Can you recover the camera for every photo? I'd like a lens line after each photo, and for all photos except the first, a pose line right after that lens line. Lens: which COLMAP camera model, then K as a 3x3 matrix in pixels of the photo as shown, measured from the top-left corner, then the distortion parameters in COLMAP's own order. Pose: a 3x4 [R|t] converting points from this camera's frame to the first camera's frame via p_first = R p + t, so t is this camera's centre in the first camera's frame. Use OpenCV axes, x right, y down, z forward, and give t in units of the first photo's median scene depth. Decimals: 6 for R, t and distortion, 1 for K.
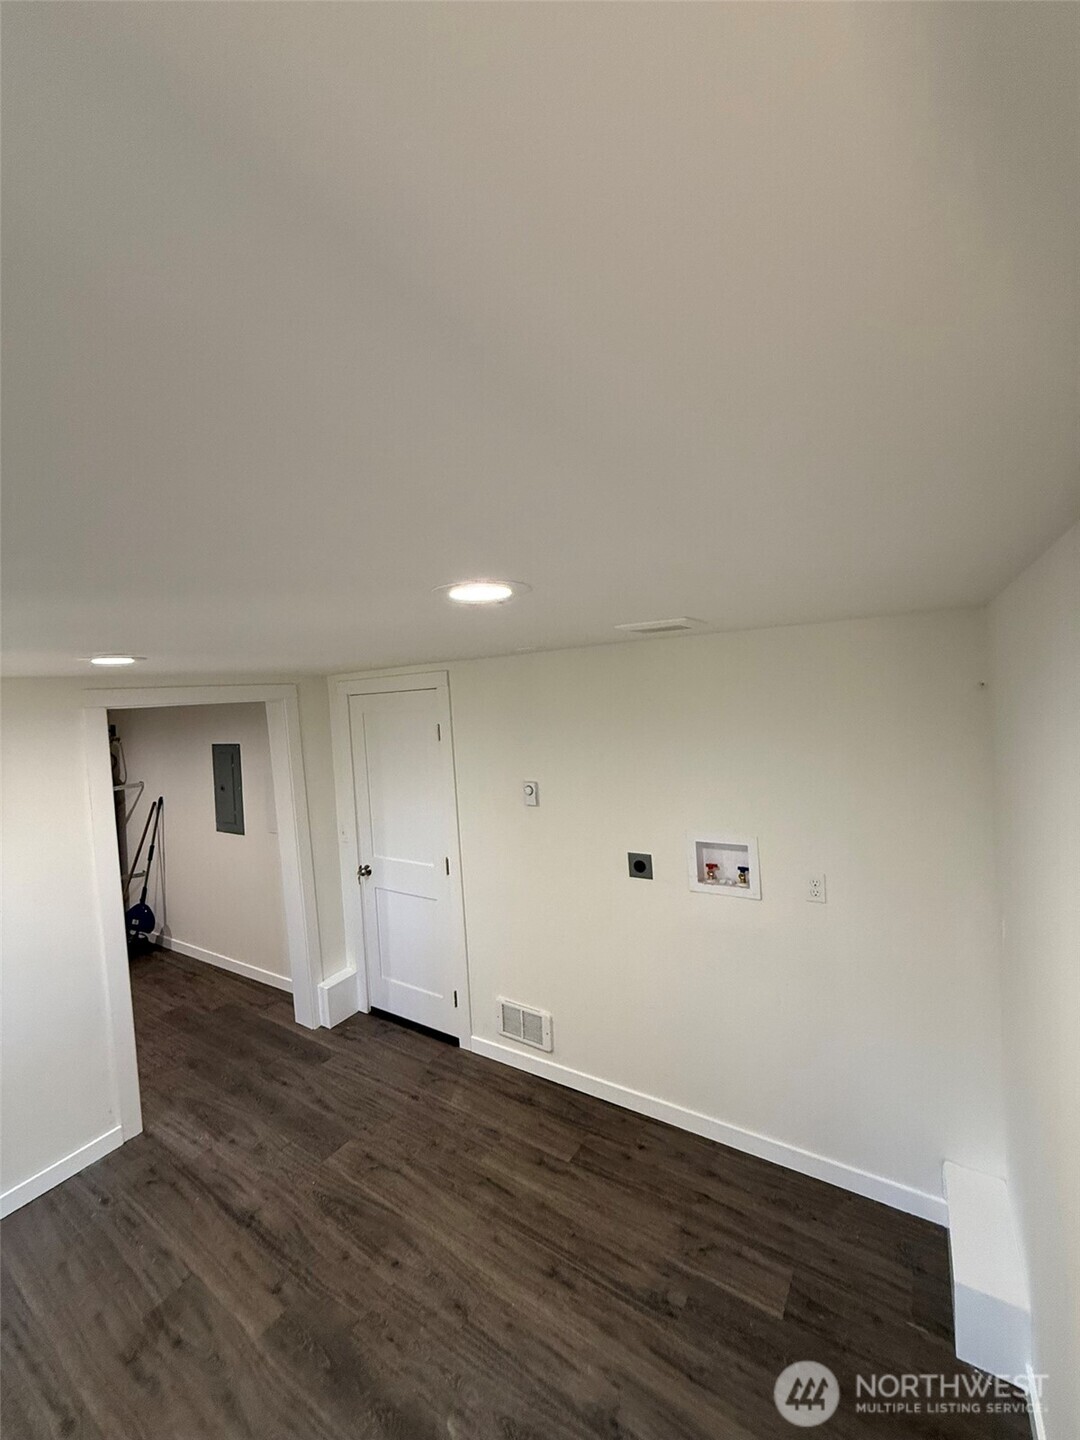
lens RADIAL K [[573.5, 0, 540.0], [0, 573.5, 720.0], [0, 0, 1]] dist [0.001877, -0.000126]
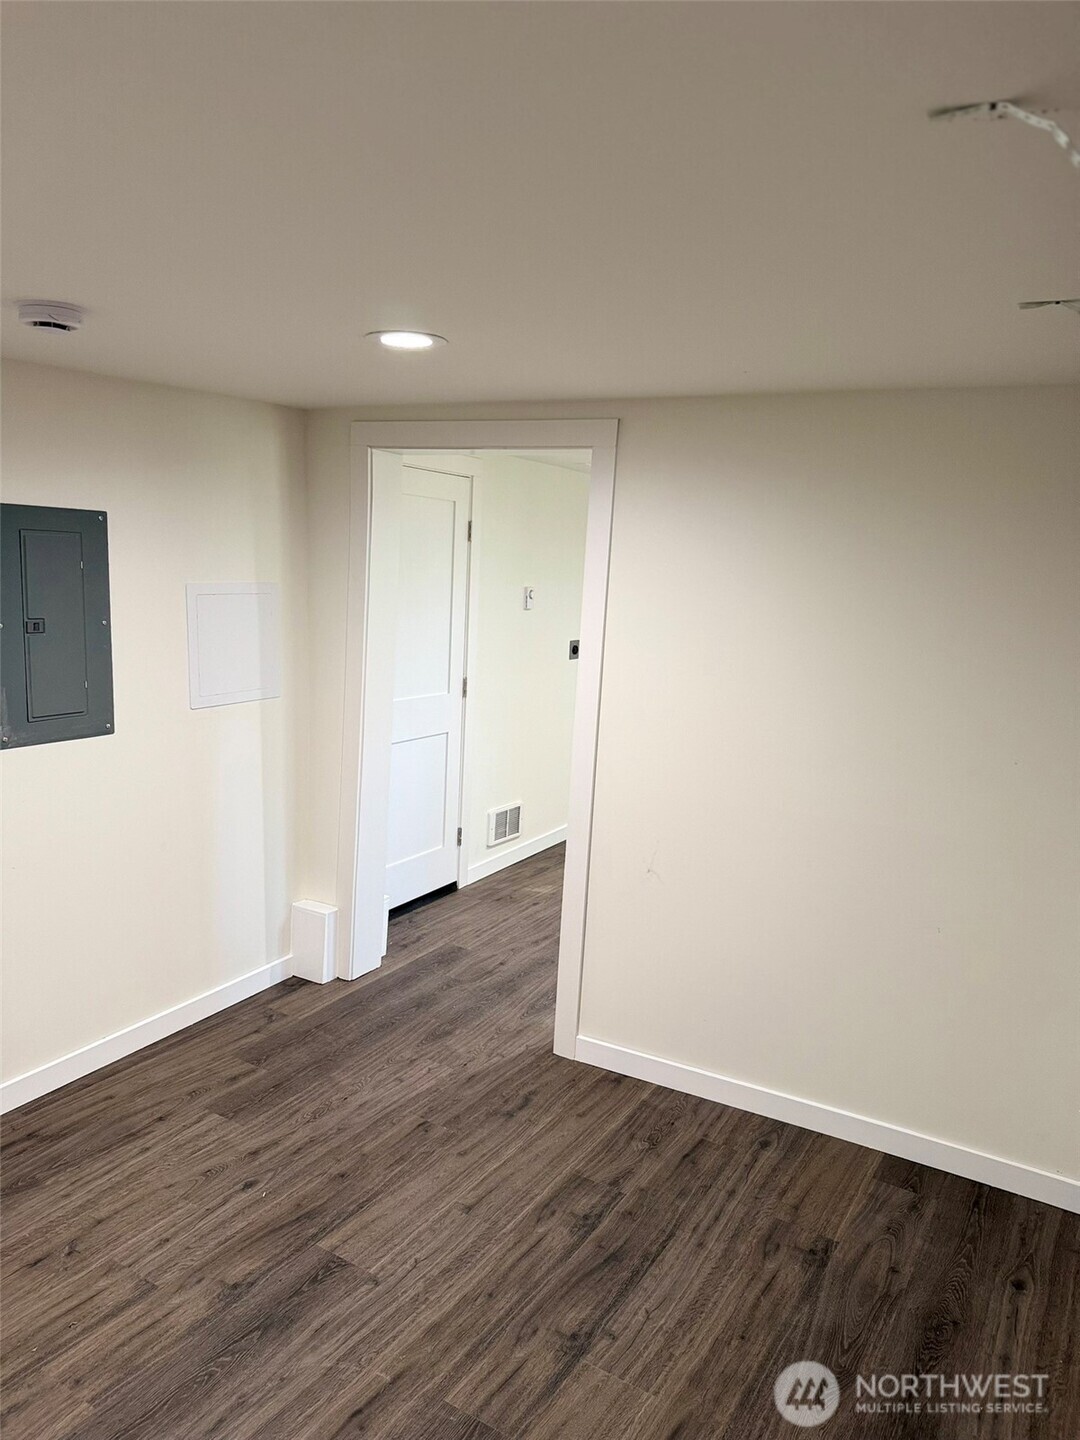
lens RADIAL K [[987.7, 0, 540.0], [0, 987.7, 720.0], [0, 0, 1]] dist [-0.000555, -0.000735]
pose [[-0.059050, -0.097247, 0.993507, -2.312778], [-0.007054, 0.995259, 0.096999, 0.218092], [-0.998230, -0.001281, -0.059456, 1.347065]]
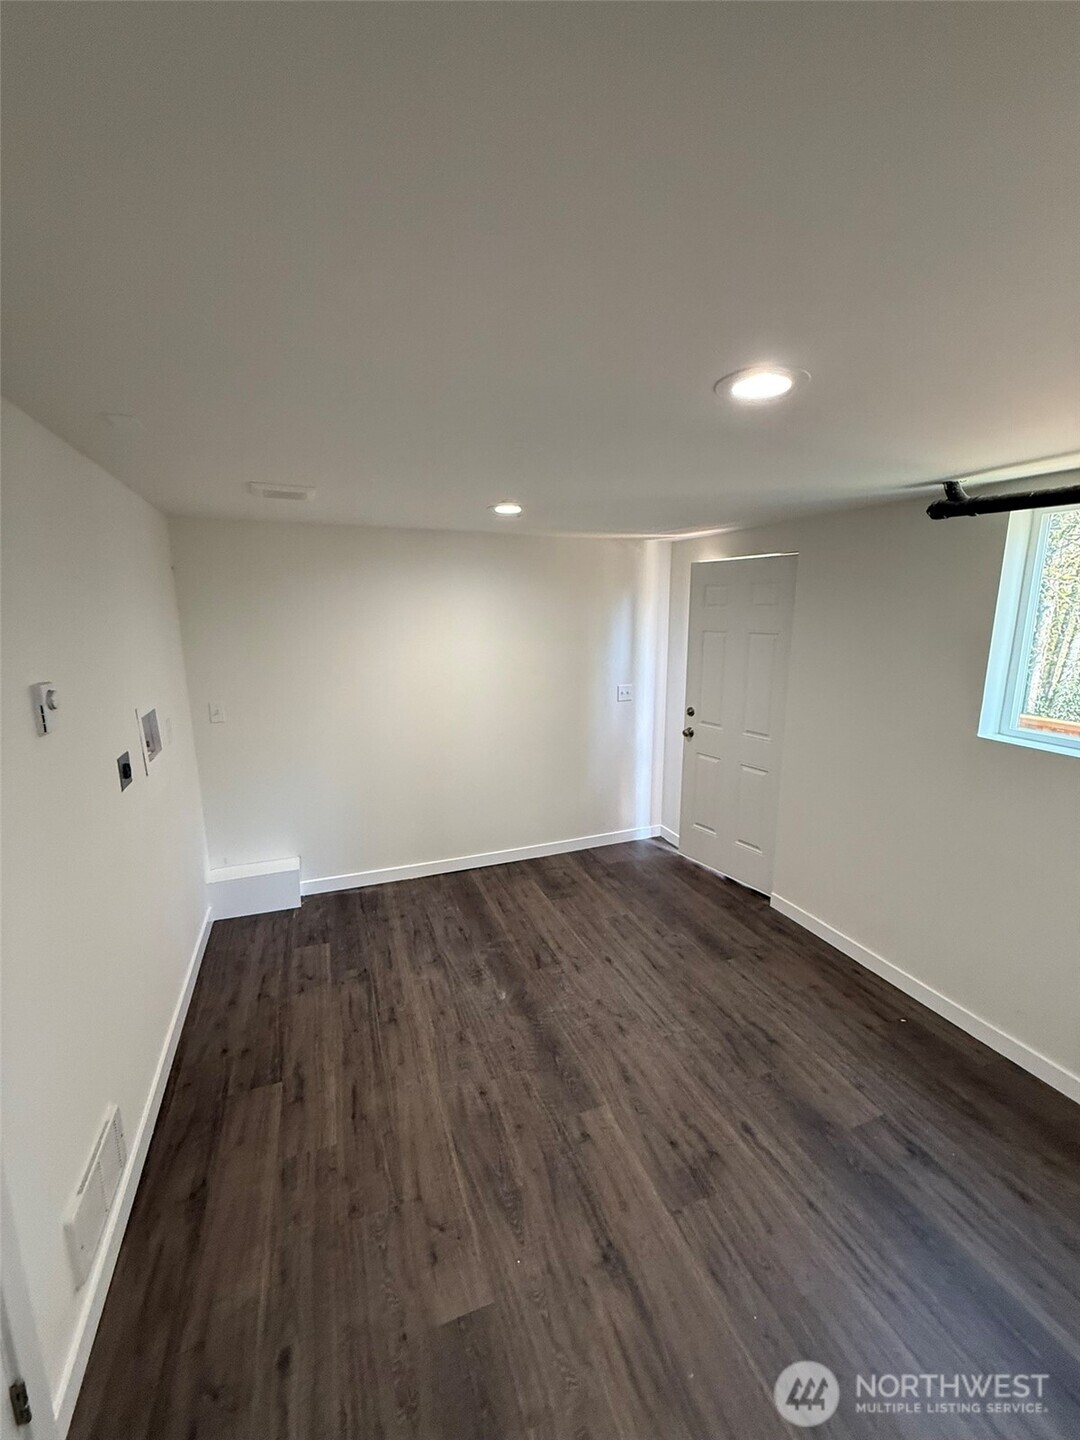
lens RADIAL K [[573.5, 0, 540.0], [0, 573.5, 720.0], [0, 0, 1]] dist [0.001877, -0.000126]
pose [[-0.821194, -0.050973, 0.568367, -0.768503], [0.069246, 0.979741, 0.187915, 0.096686], [-0.566431, 0.193672, -0.801029, 1.421215]]
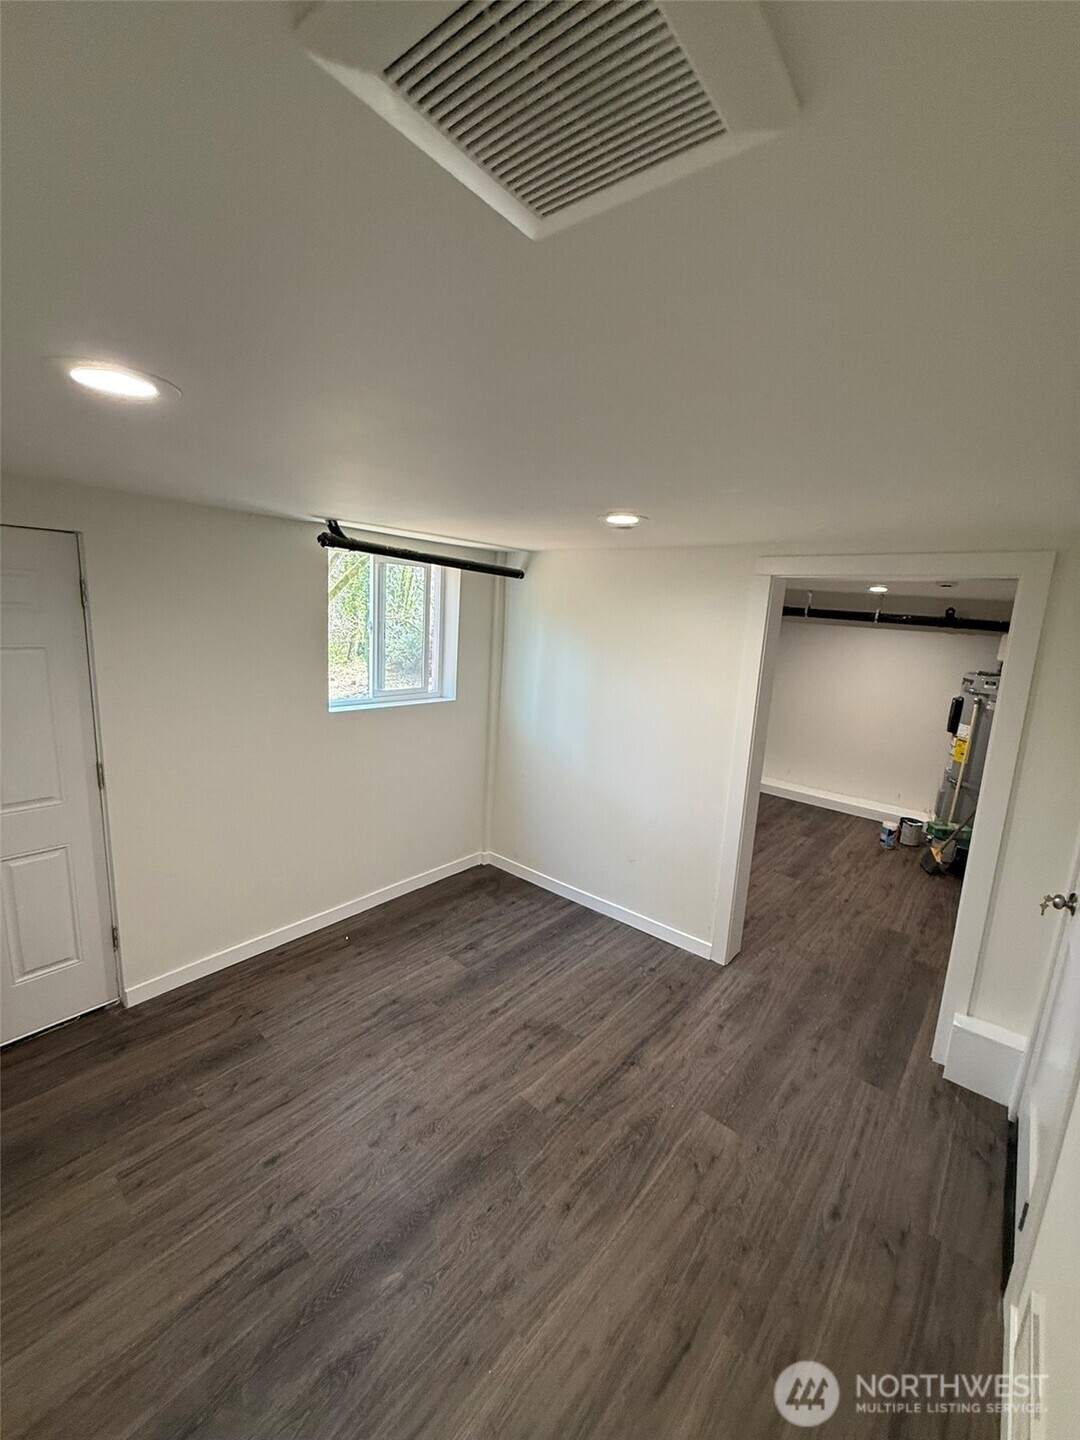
lens RADIAL K [[573.5, 0, 540.0], [0, 573.5, 720.0], [0, 0, 1]] dist [0.001877, -0.000126]
pose [[-0.127193, 0.246519, -0.960755, 0.366836], [-0.086227, 0.962207, 0.258307, -0.002135], [0.988123, 0.115697, -0.101129, 0.836126]]
